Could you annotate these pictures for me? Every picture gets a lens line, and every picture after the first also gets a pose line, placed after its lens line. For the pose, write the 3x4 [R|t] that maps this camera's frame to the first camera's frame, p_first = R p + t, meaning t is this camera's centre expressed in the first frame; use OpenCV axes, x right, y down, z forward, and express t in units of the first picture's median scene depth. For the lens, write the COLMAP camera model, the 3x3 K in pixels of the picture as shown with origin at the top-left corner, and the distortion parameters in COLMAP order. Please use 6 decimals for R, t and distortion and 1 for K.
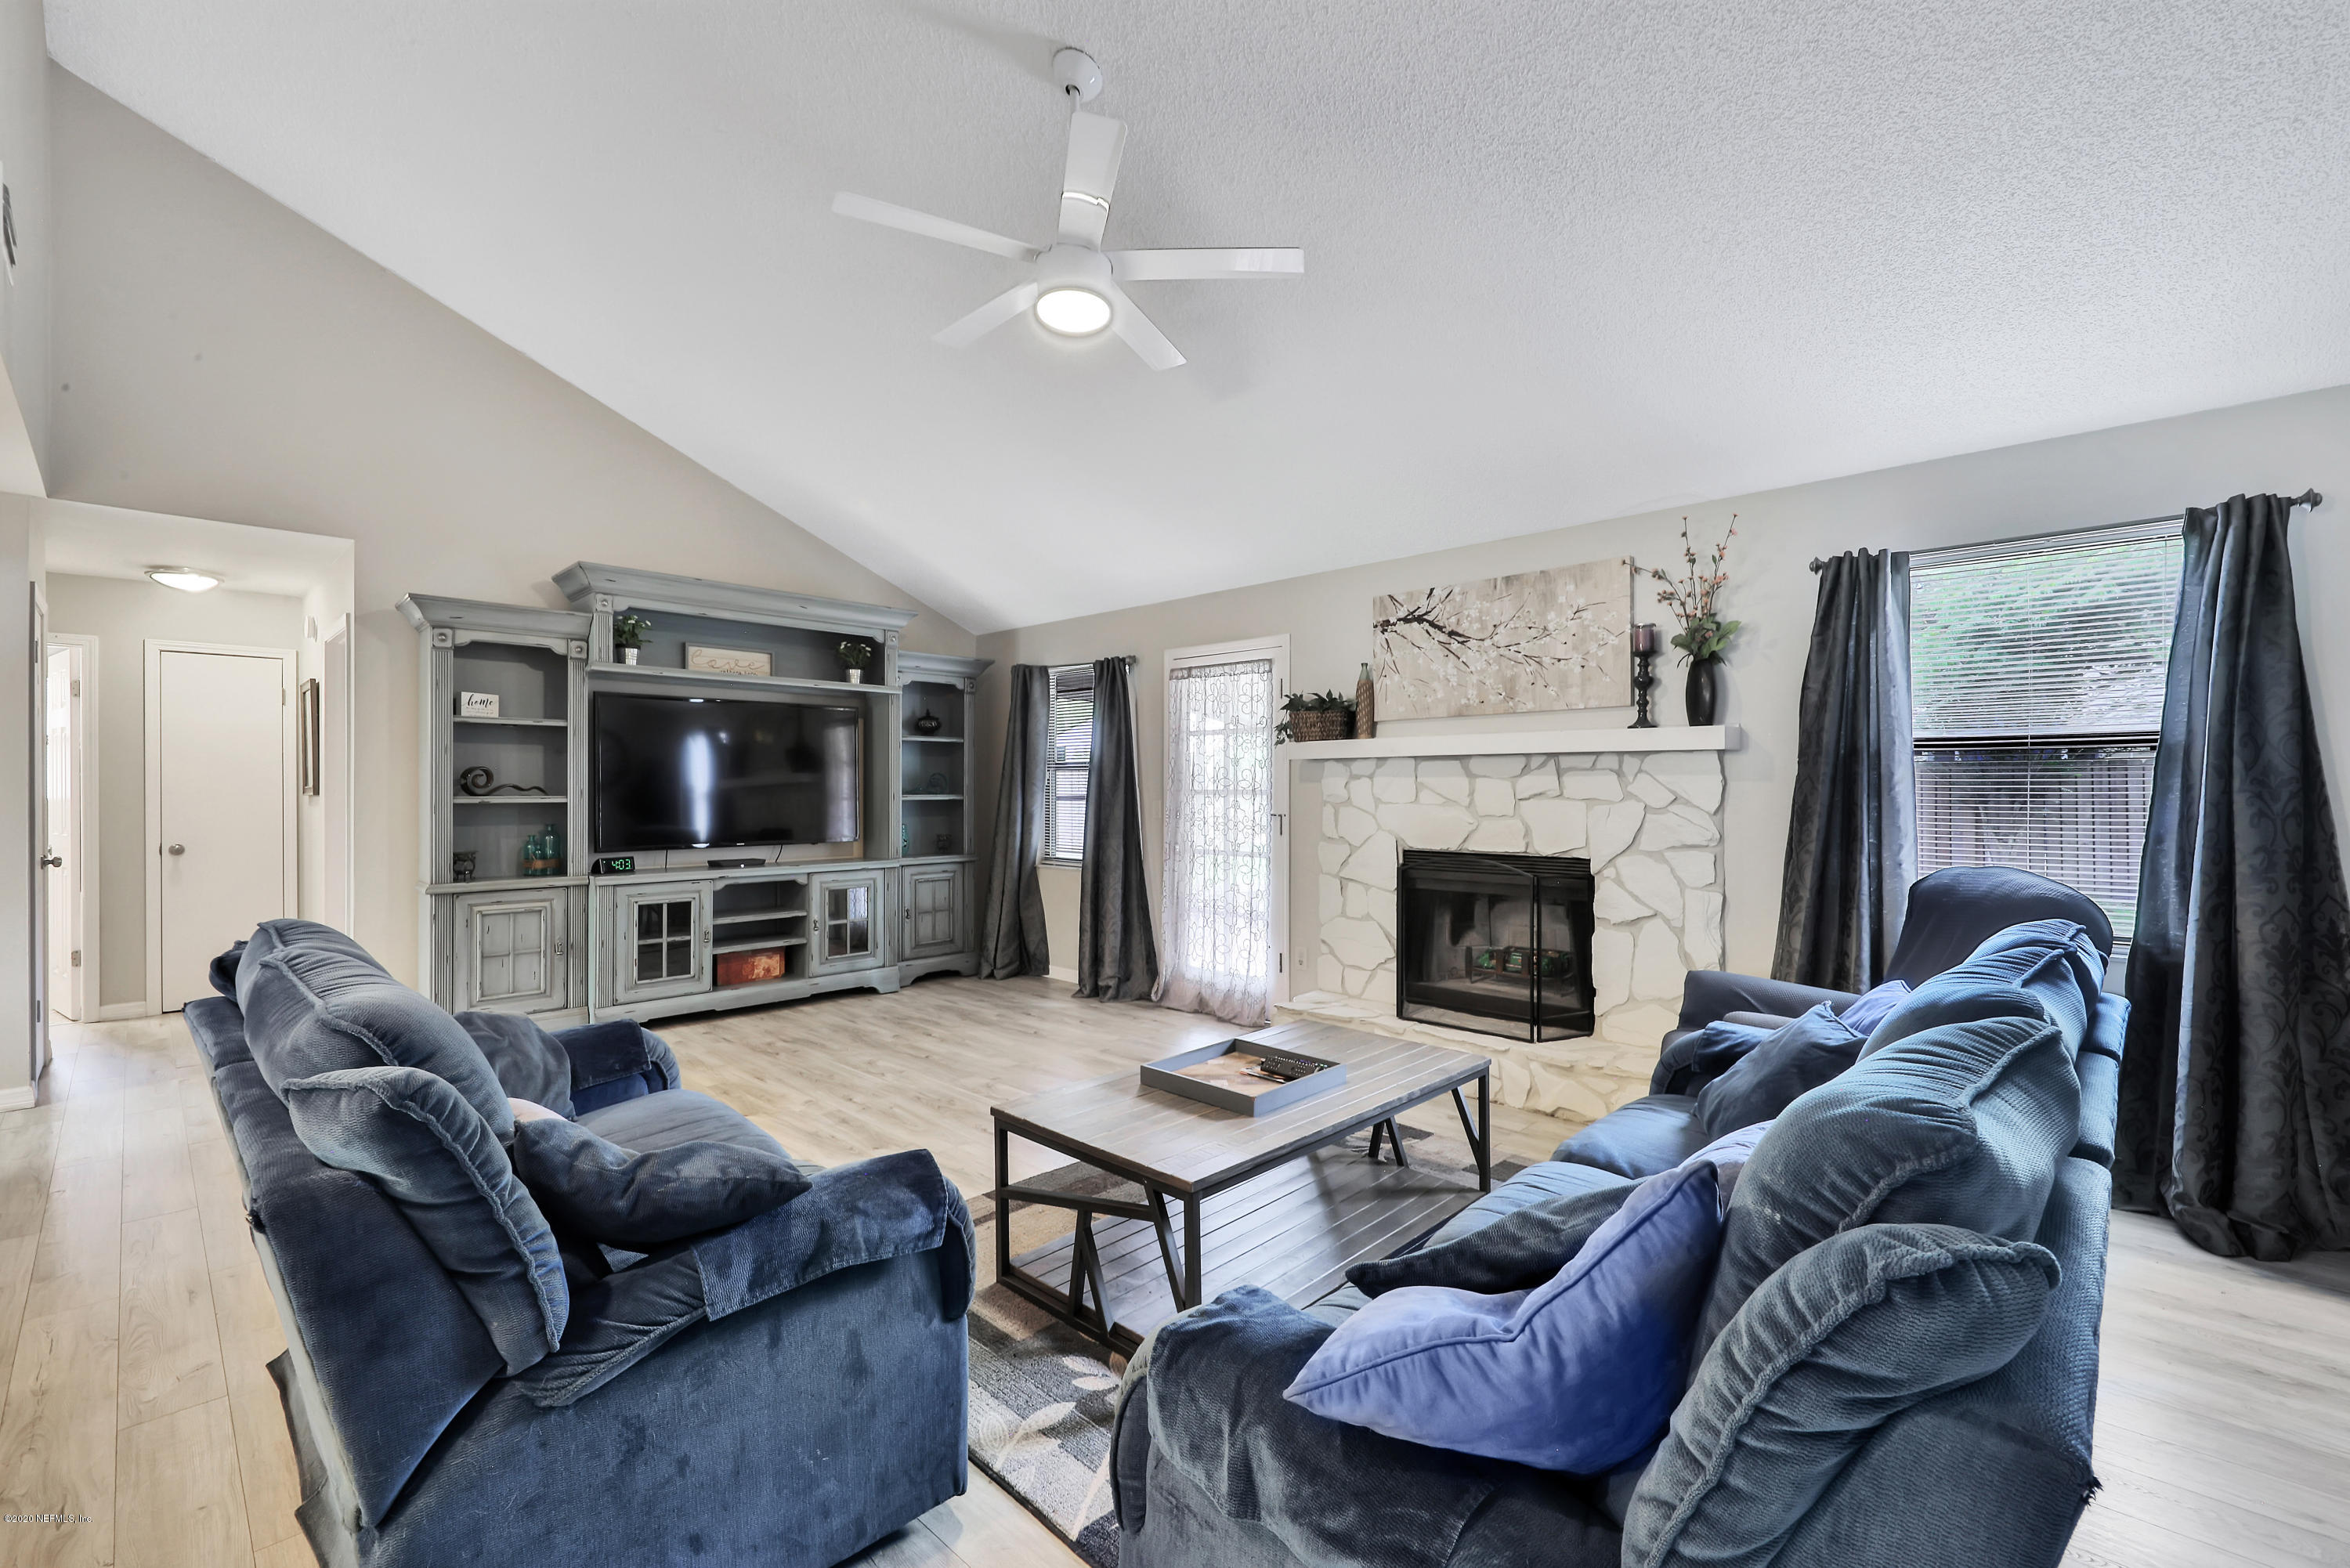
lens RADIAL K [[941.8, 0, 1171.5], [0, 941.8, 788.3], [0, 0, 1]] dist [-0.001523, 0.000573]
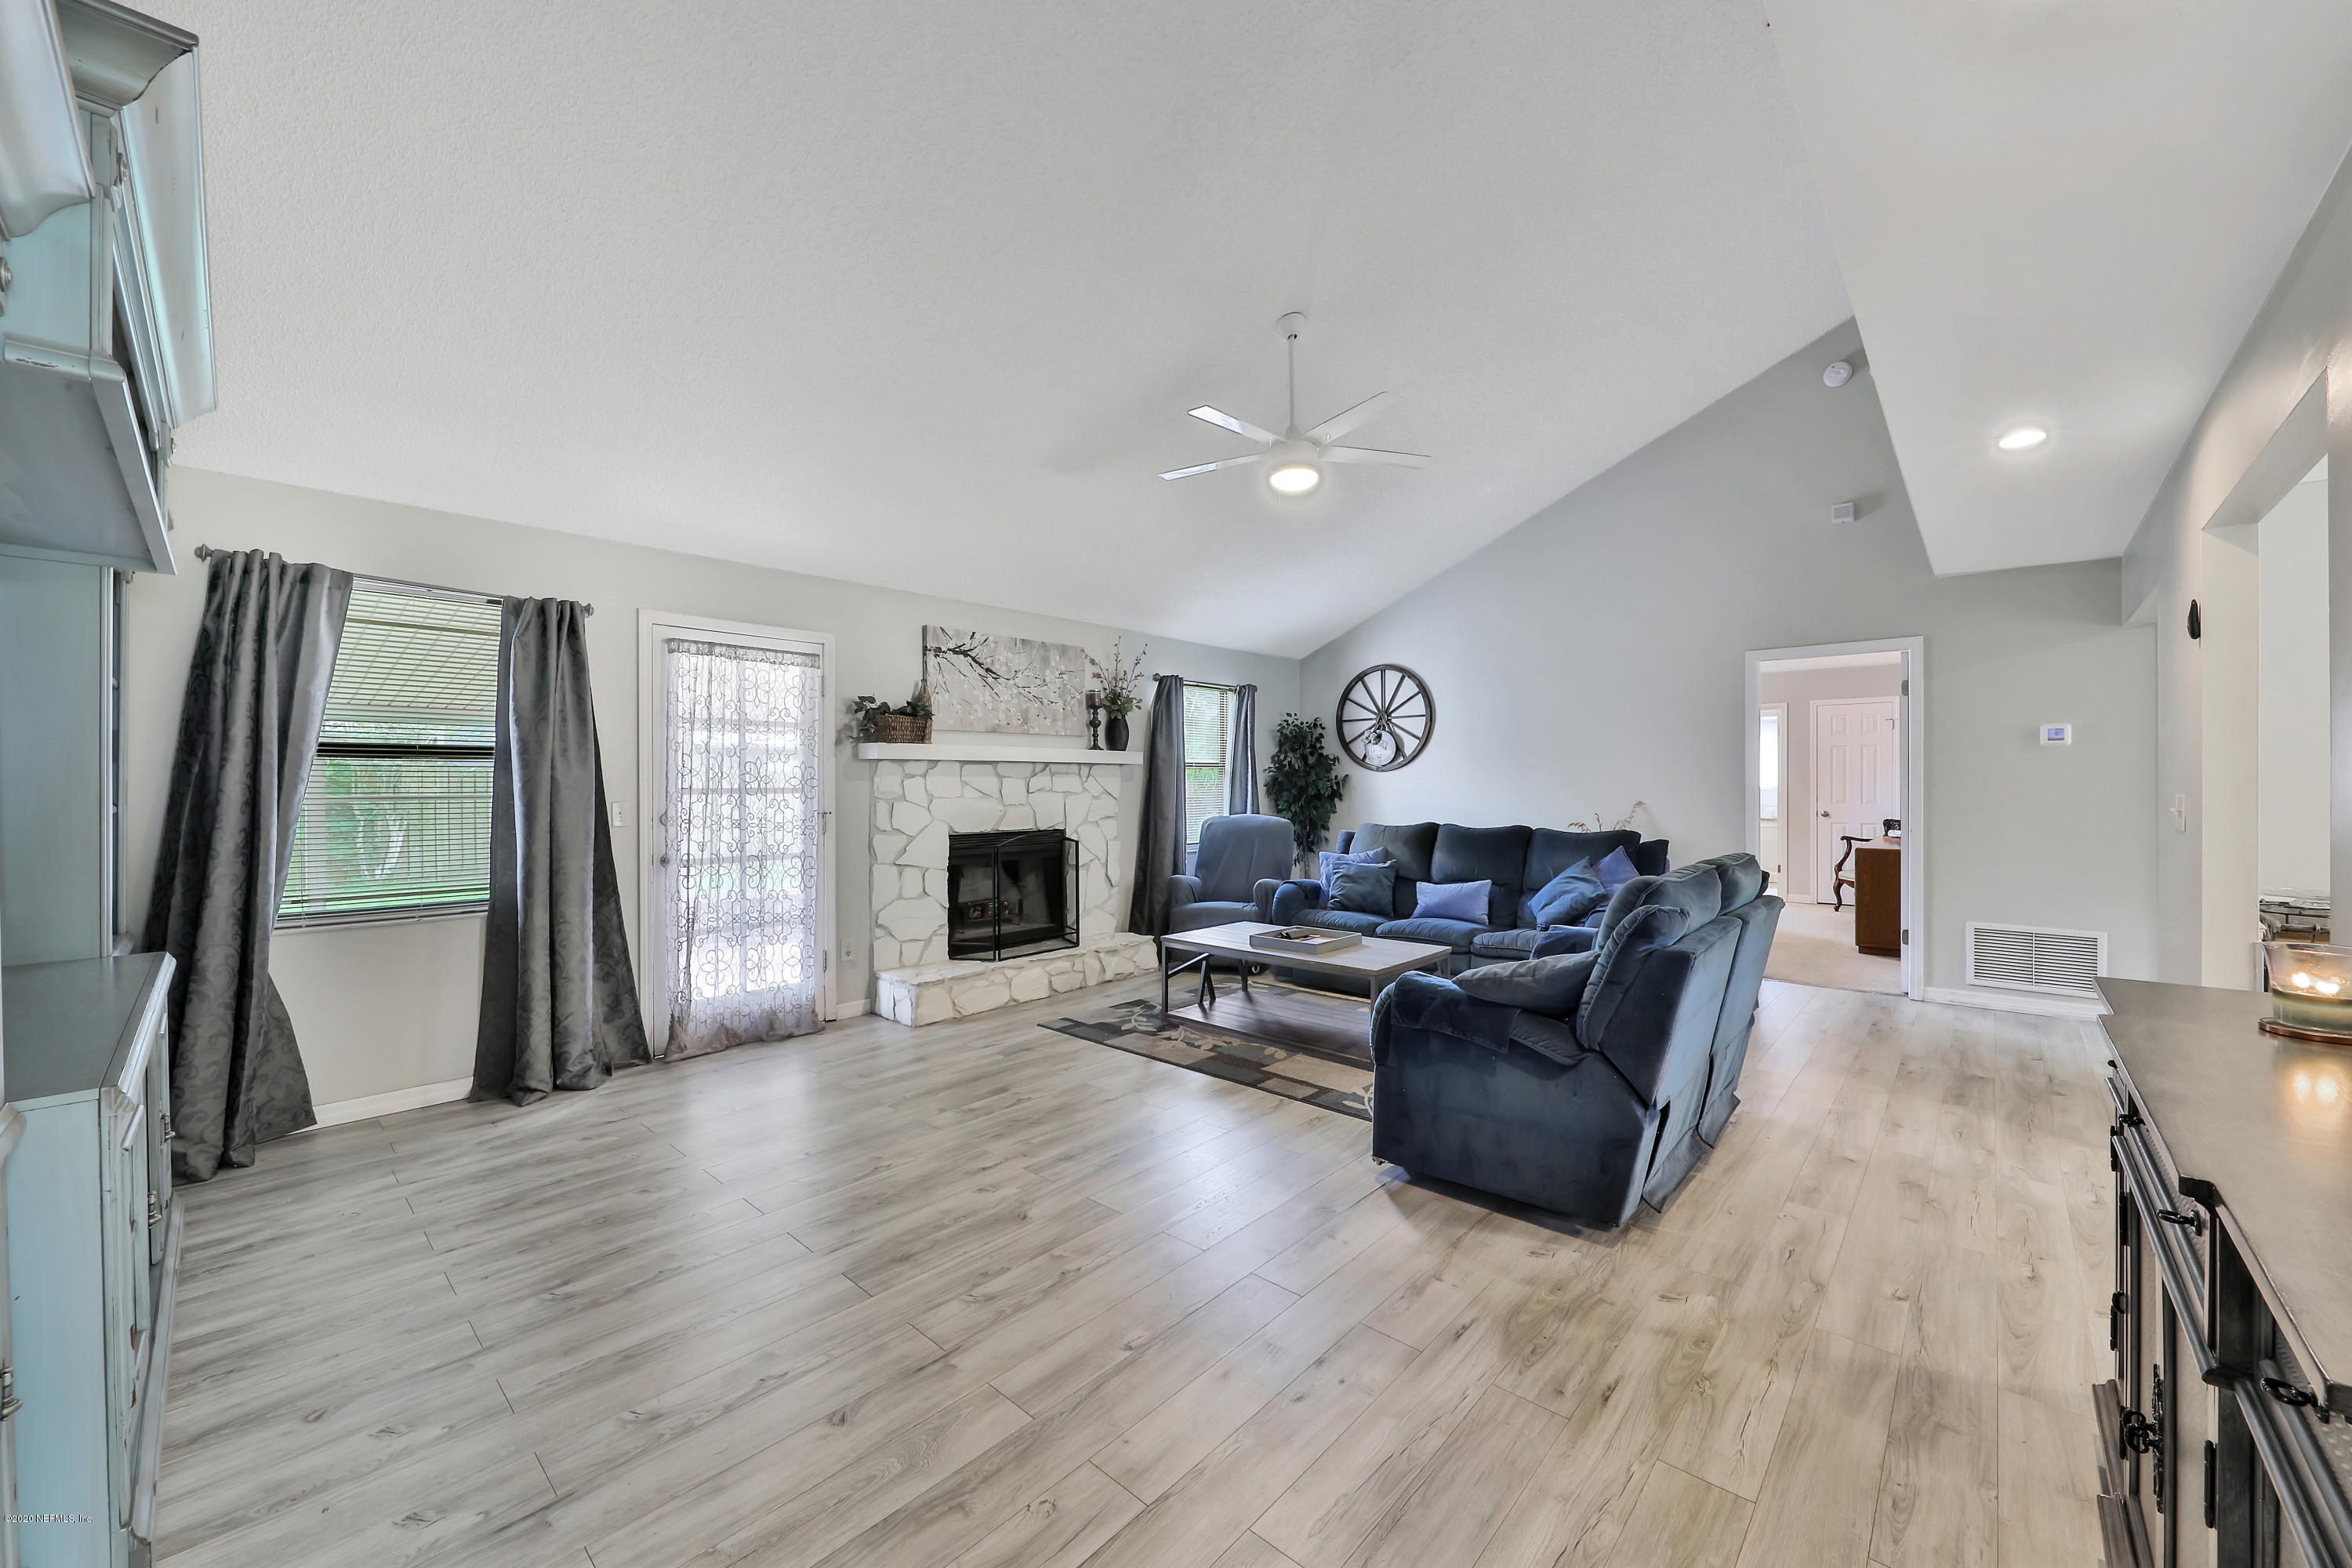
lens RADIAL K [[891.8, 0, 1172.6], [0, 891.8, 785.4], [0, 0, 1]] dist [-0.000574, -0.000021]
pose [[0.002717, 0.000448, 0.999996, -0.958335], [0.003716, 0.999993, -0.000458, 0.001703], [-0.999989, 0.003718, 0.002716, 0.722114]]
